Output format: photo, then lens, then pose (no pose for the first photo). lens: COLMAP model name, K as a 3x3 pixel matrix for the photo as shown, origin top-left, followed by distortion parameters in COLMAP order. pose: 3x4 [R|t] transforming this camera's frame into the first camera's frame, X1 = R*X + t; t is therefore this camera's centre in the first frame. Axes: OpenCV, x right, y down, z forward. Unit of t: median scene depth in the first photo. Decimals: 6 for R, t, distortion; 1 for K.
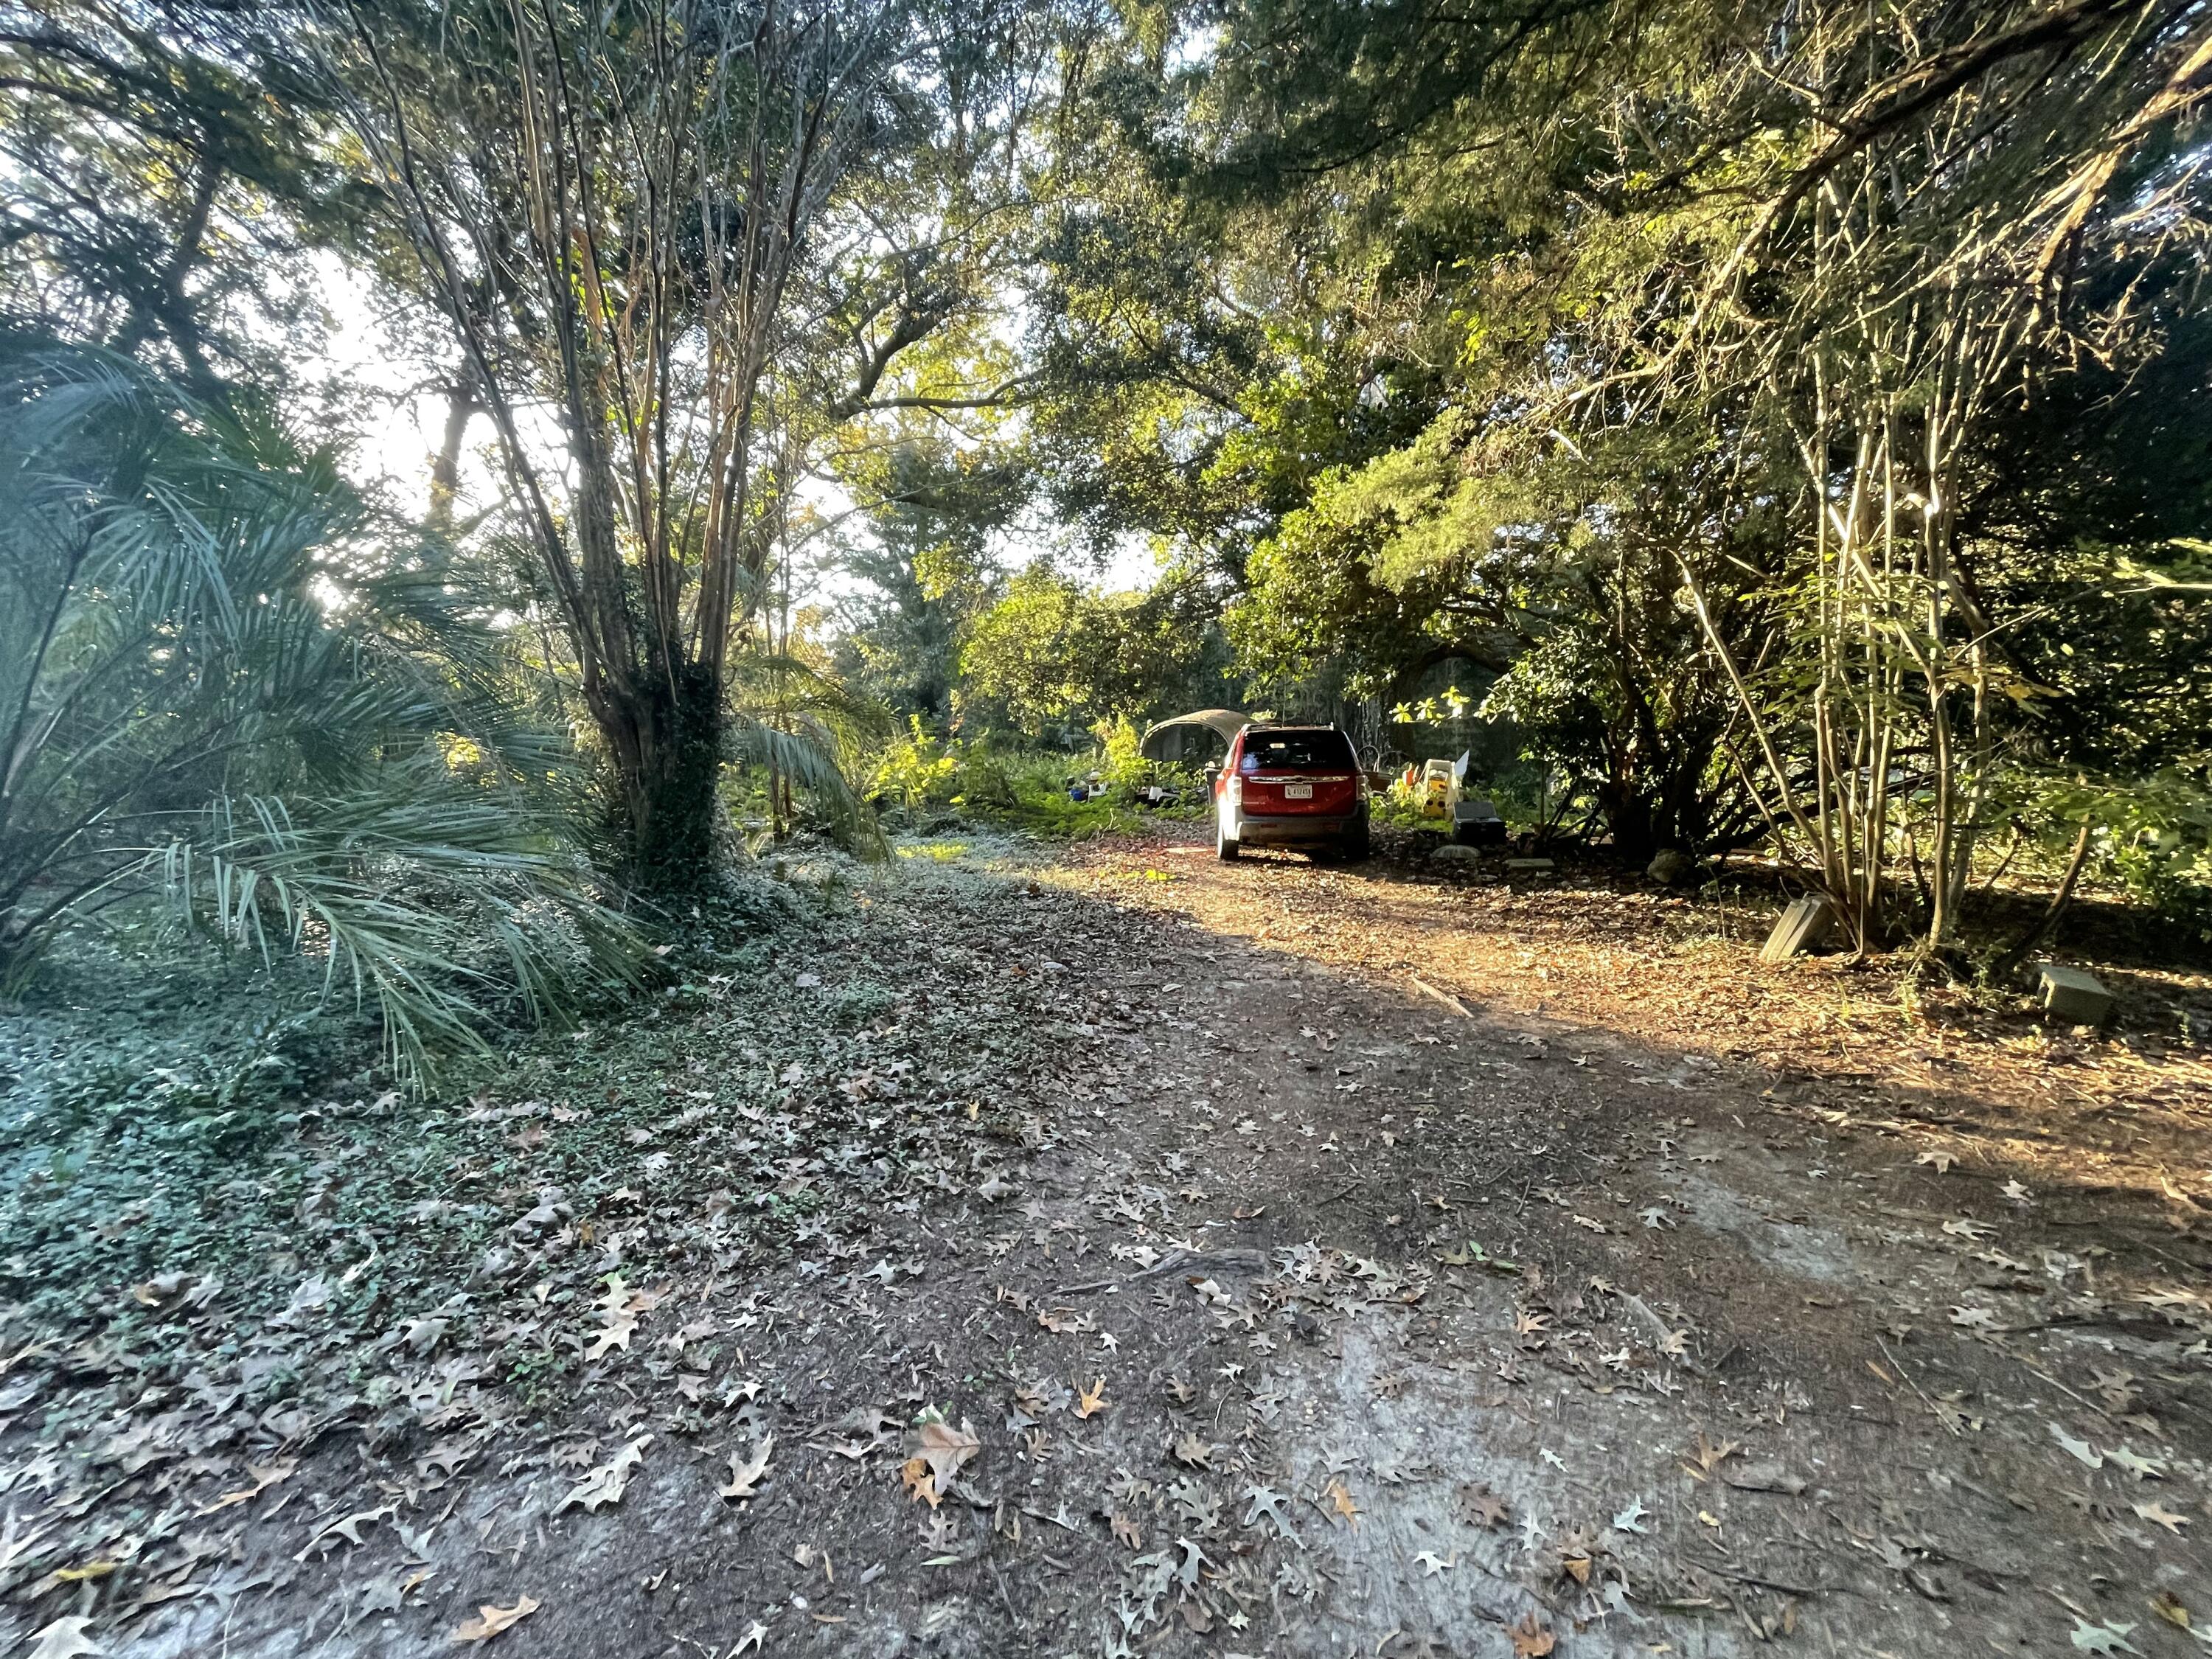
lens RADIAL K [[902.7, 0, 1106.6], [0, 902.7, 829.6], [0, 0, 1]] dist [-0.003283, 0.000882]
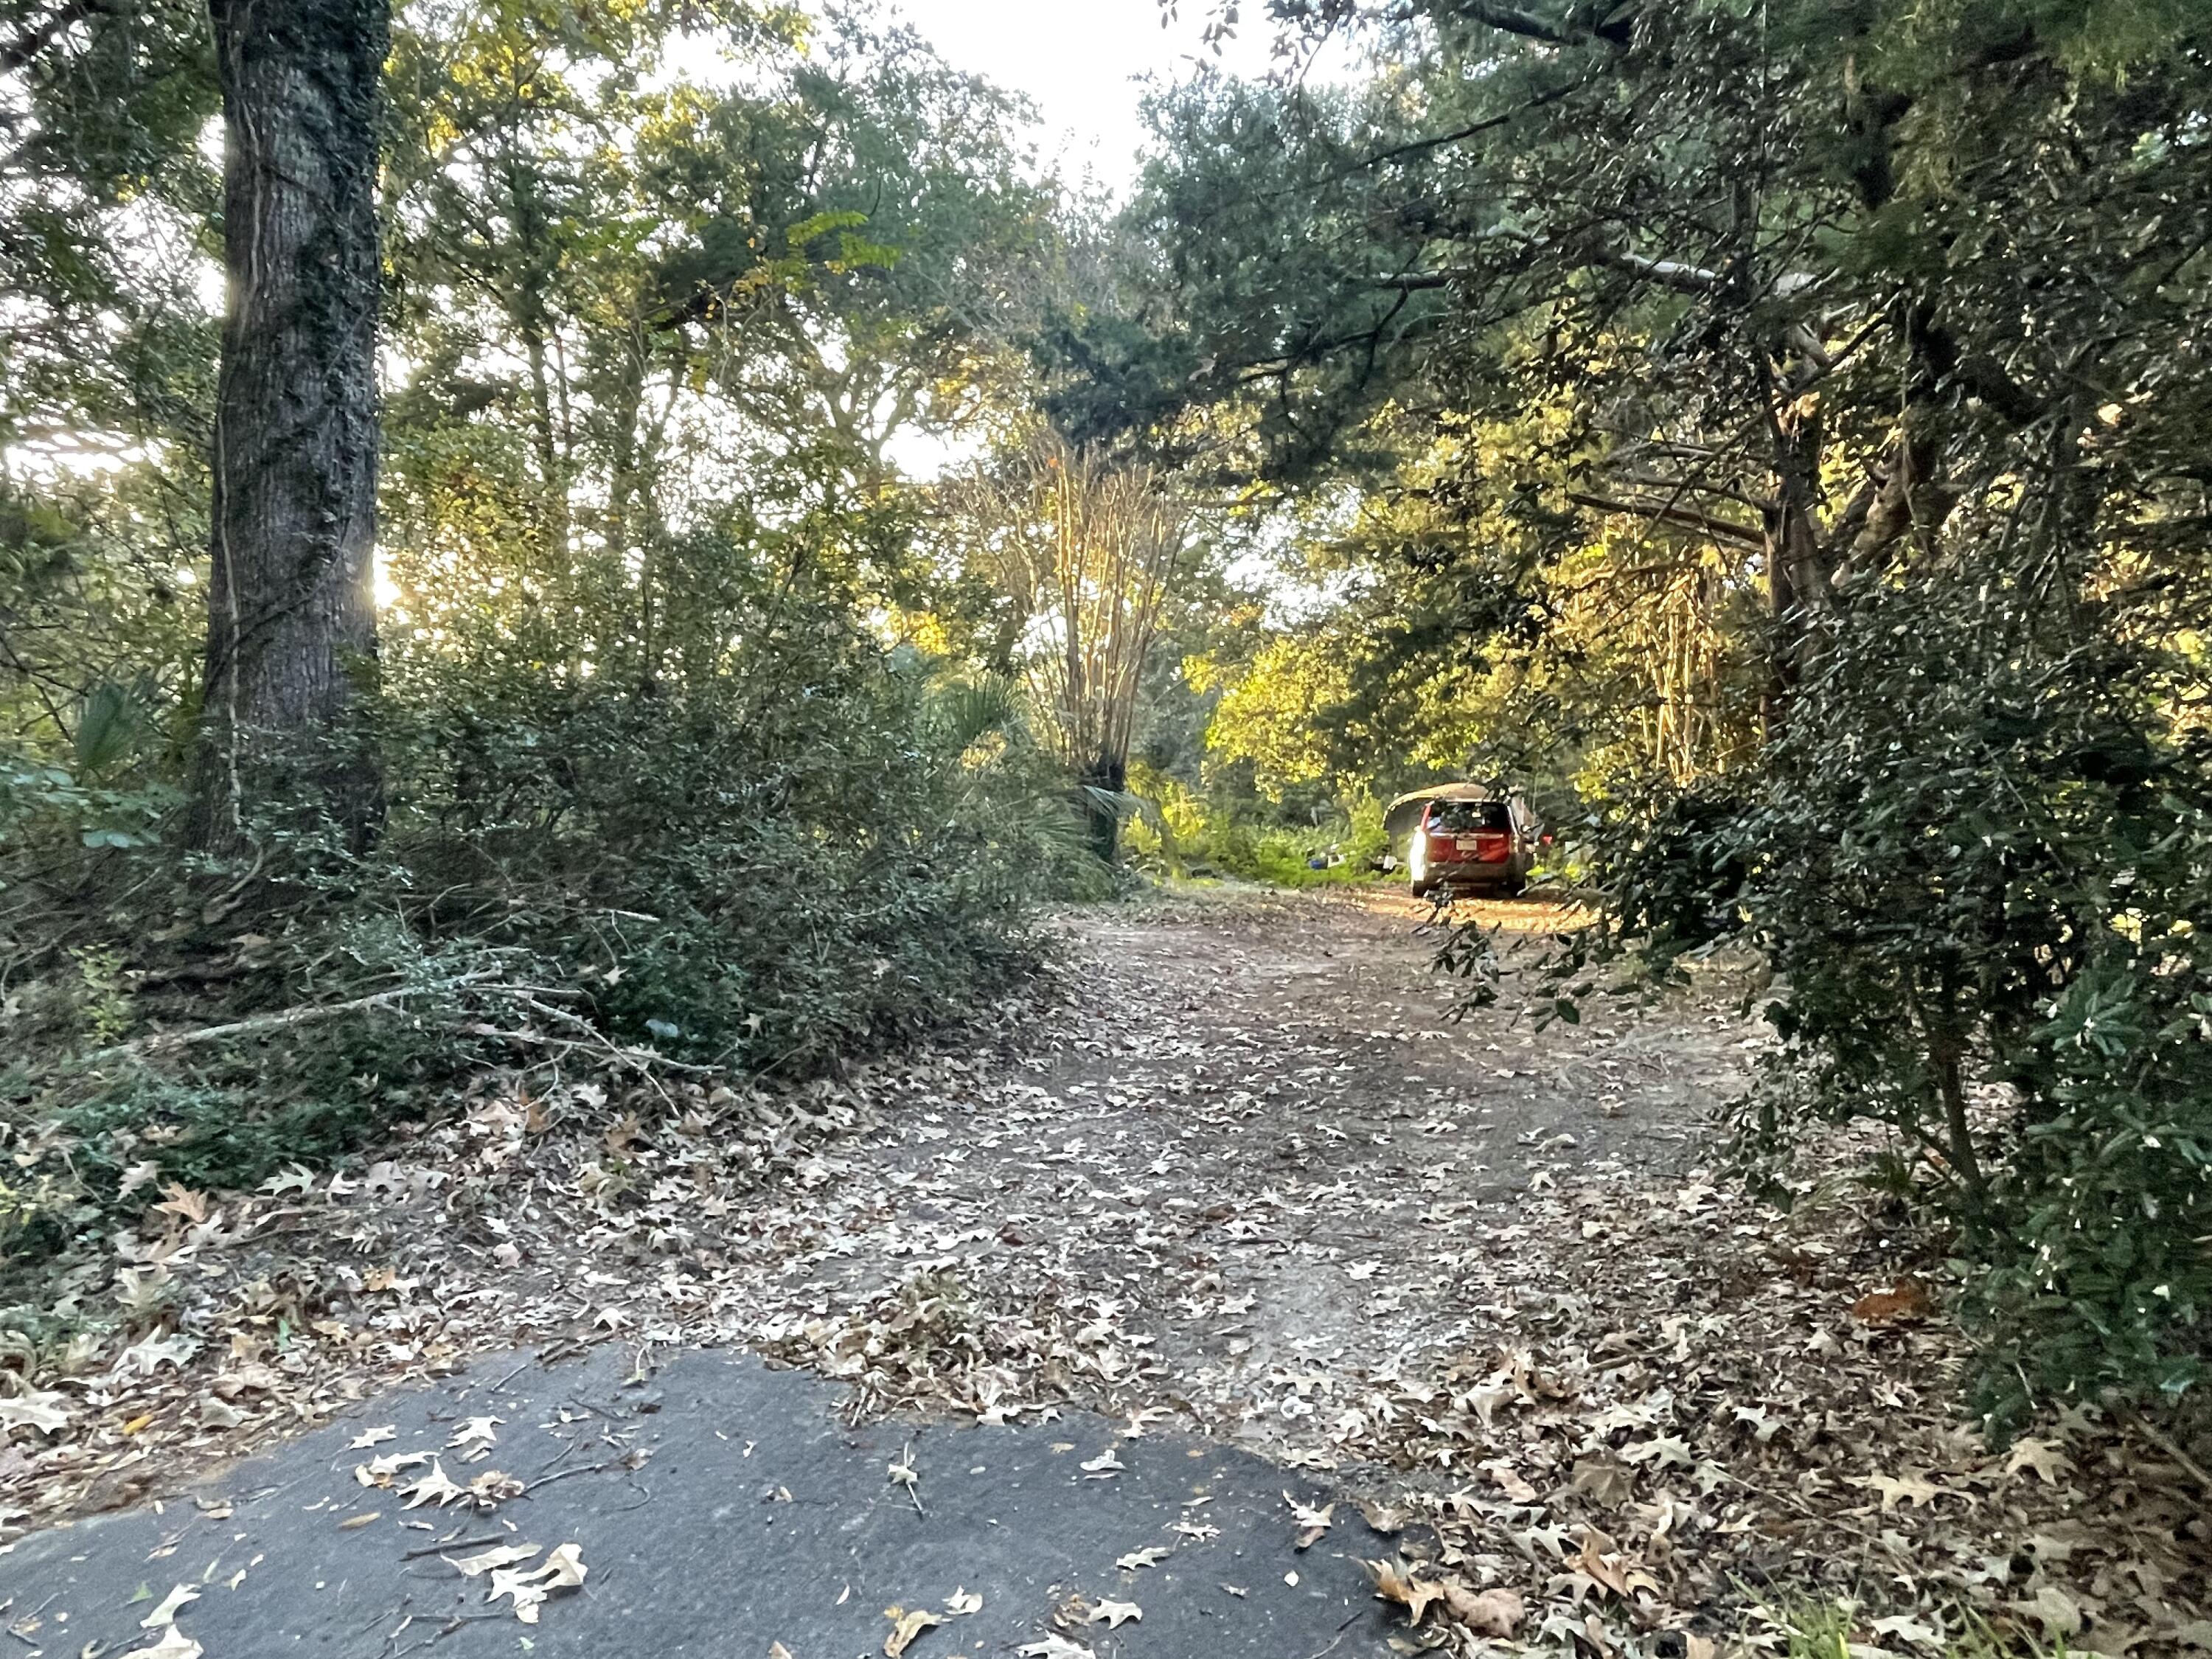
lens RADIAL K [[1325.7, 0, 1111.3], [0, 1325.7, 827.2], [0, 0, 1]] dist [-0.000797, -0.000346]
pose [[0.979136, 0.035753, -0.200037, 0.044775], [-0.054159, 0.994708, -0.087310, 0.073095], [0.195857, 0.096322, 0.975890, -0.582122]]
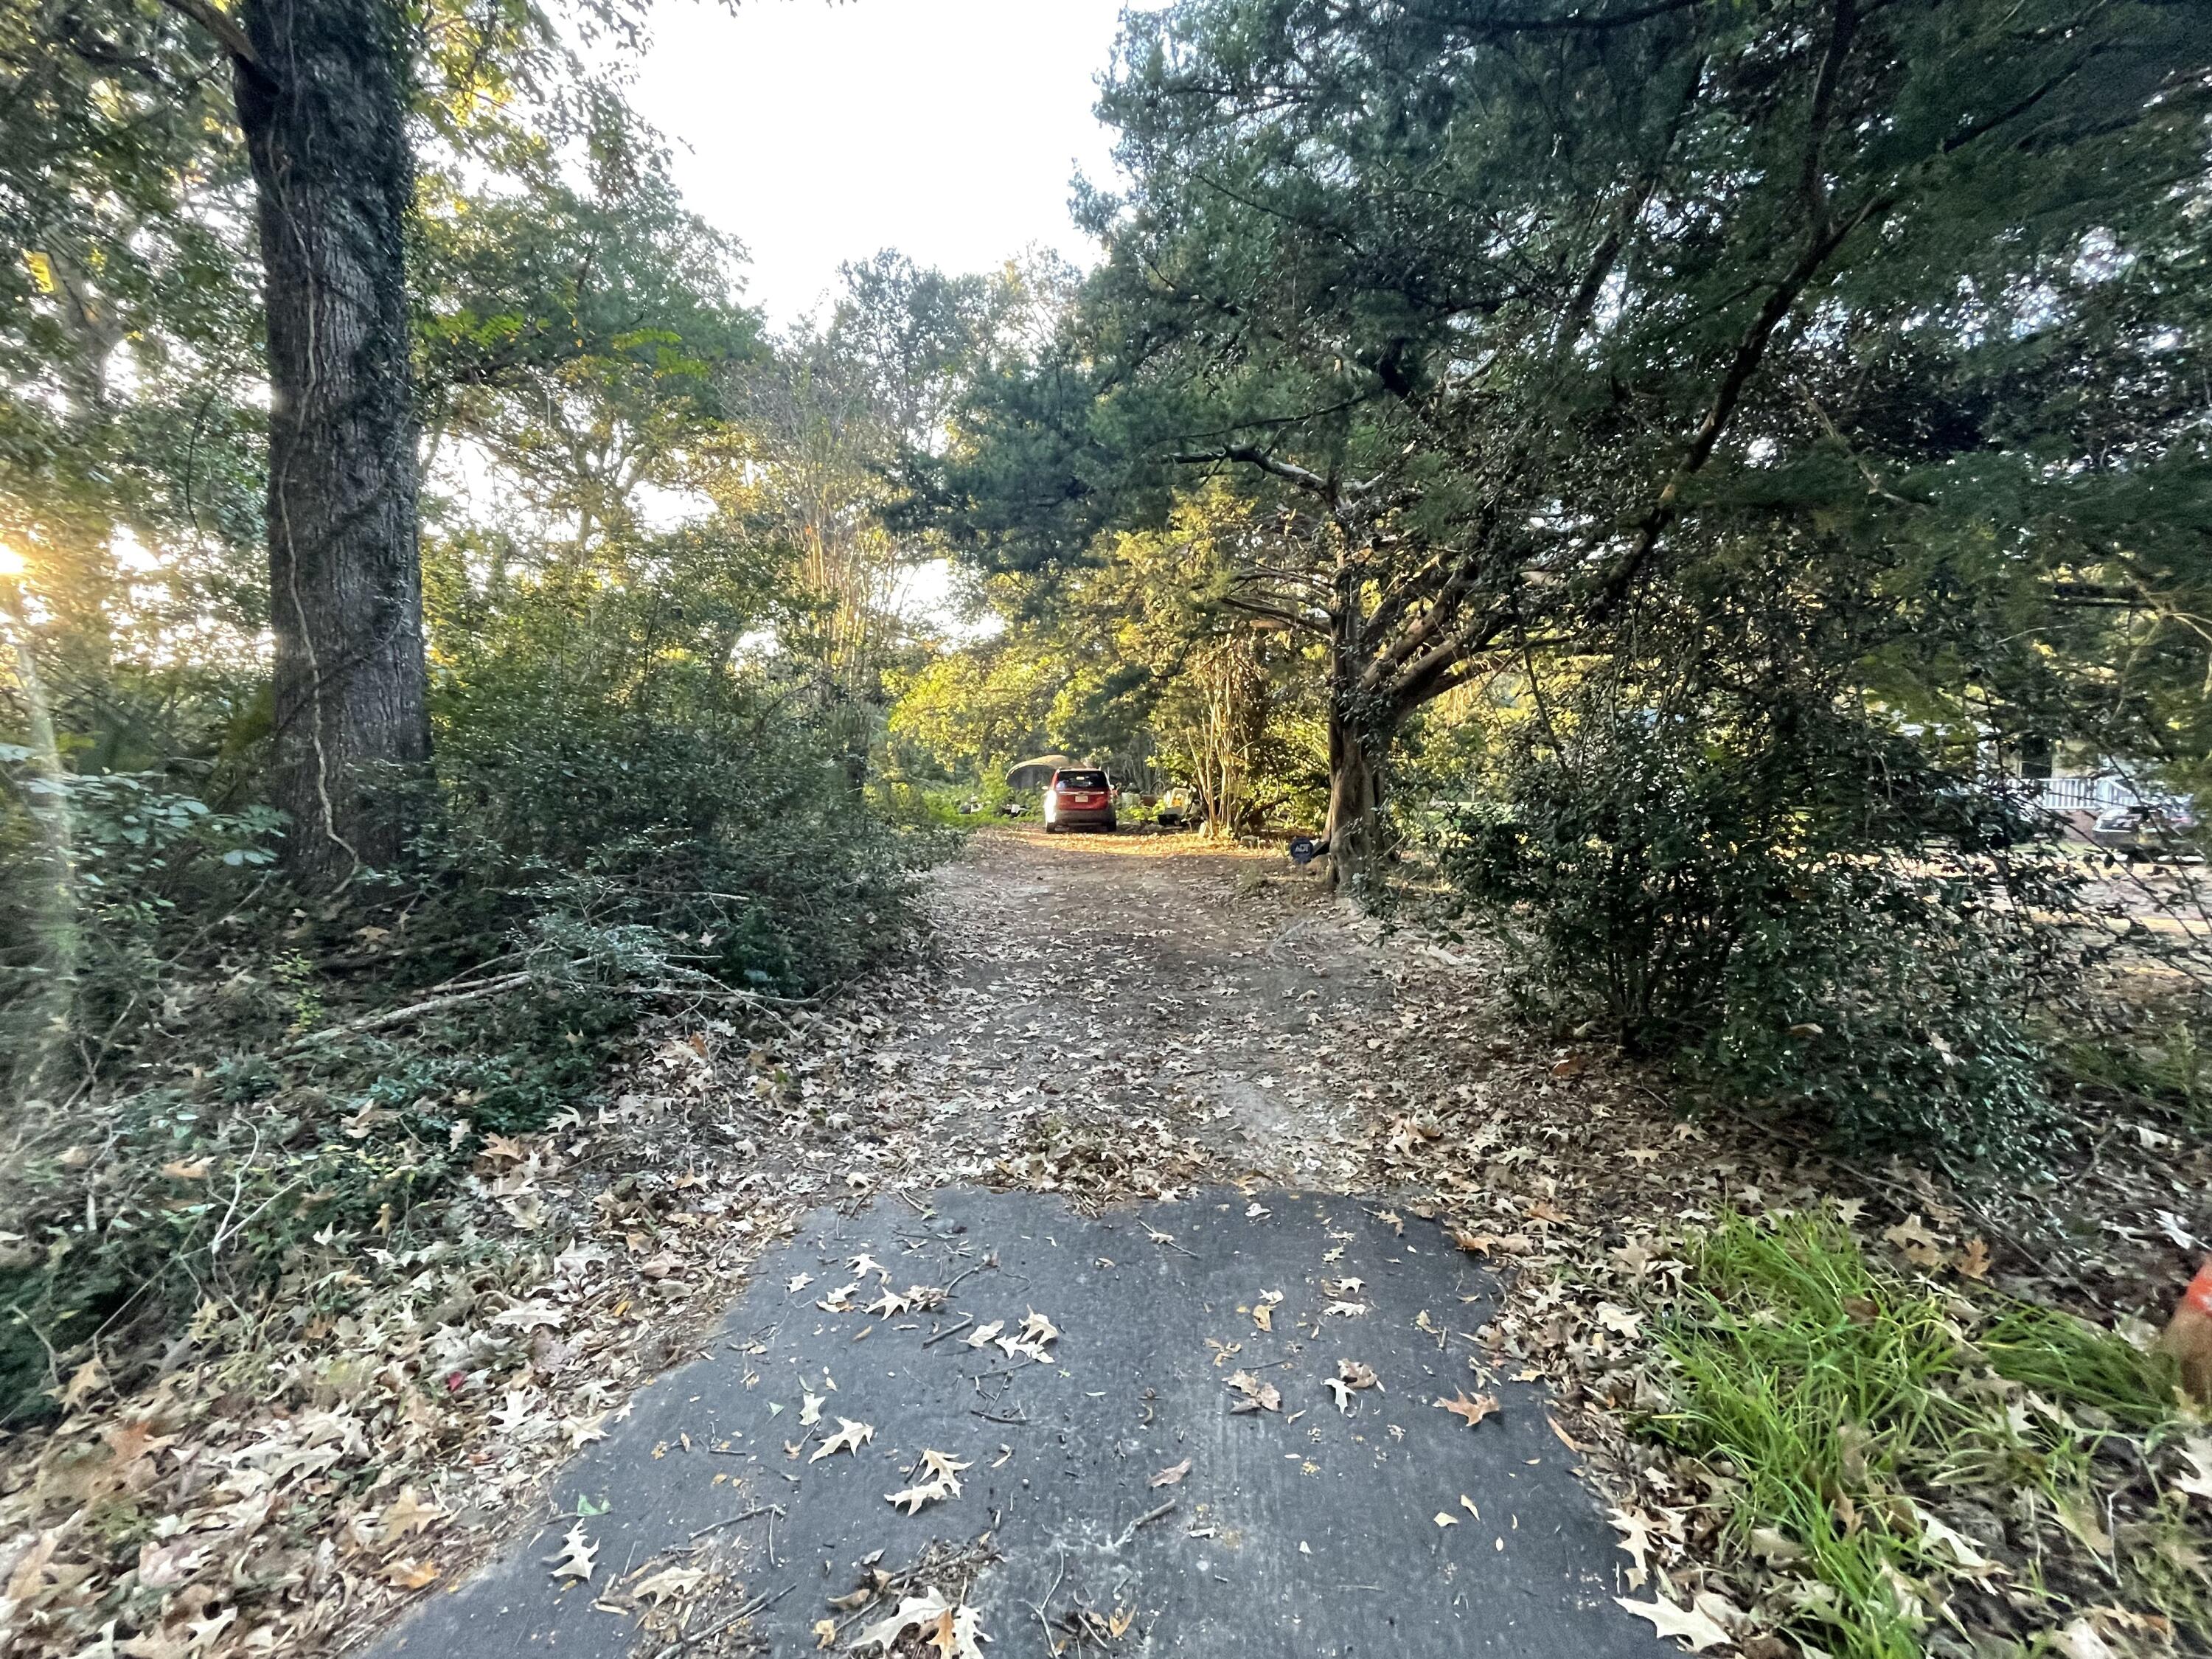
lens RADIAL K [[902.7, 0, 1101.7], [0, 902.7, 828.7], [0, 0, 1]] dist [-0.003283, 0.000882]
pose [[0.988962, 0.014205, 0.147486, -0.030689], [-0.007911, 0.999036, -0.043176, 0.064467], [-0.147957, 0.041533, 0.988121, -0.602852]]
